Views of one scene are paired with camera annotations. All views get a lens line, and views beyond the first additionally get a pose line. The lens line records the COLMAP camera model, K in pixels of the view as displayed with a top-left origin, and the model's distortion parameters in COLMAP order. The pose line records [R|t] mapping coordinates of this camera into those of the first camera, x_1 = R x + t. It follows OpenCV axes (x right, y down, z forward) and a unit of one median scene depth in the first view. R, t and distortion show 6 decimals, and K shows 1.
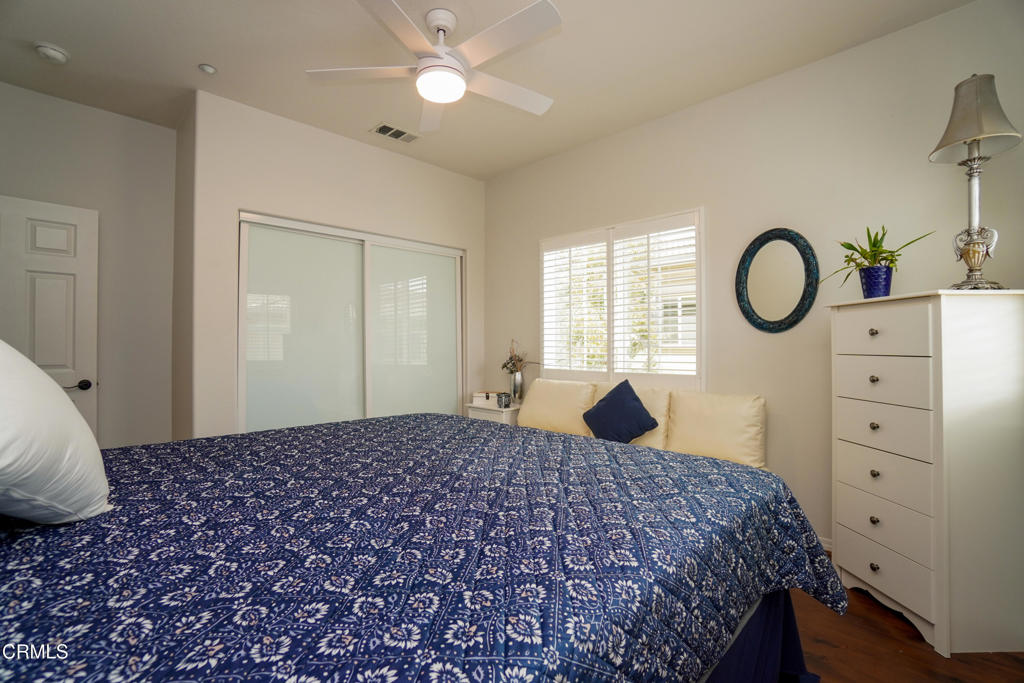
lens RADIAL K [[458.1, 0, 500.2], [0, 458.1, 339.2], [0, 0, 1]] dist [-0.066938, 0.024819]
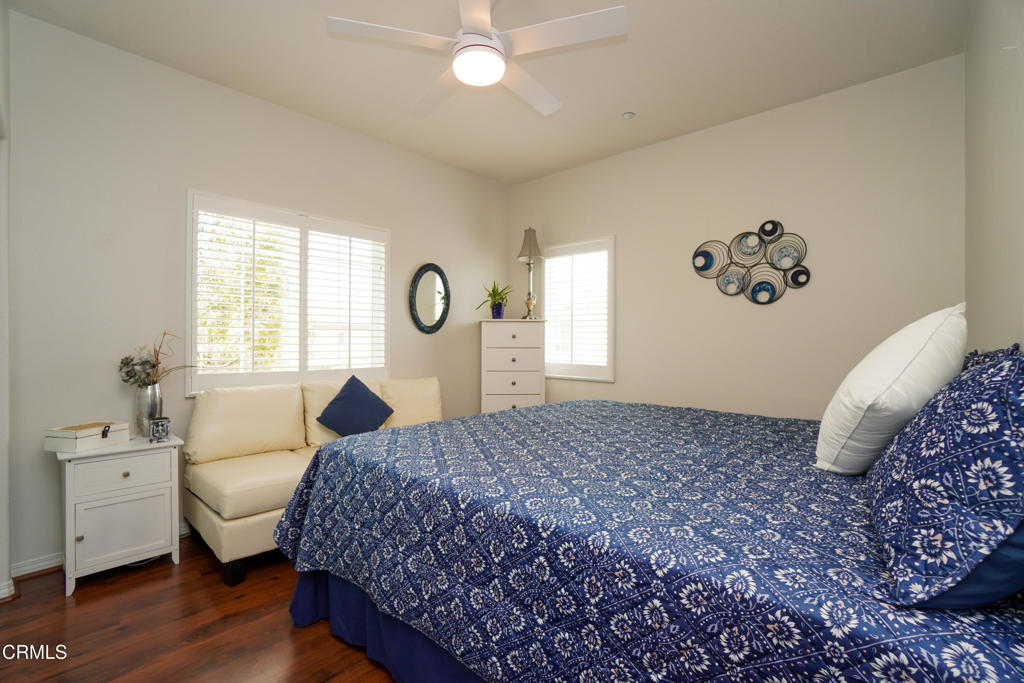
lens RADIAL K [[458.1, 0, 500.2], [0, 458.1, 339.2], [0, 0, 1]] dist [-0.066938, 0.024819]
pose [[-0.036772, 0.013846, 0.999228, -0.873642], [-0.013540, 0.999805, -0.014352, 0.019690], [-0.999232, -0.014057, -0.036577, 0.804493]]
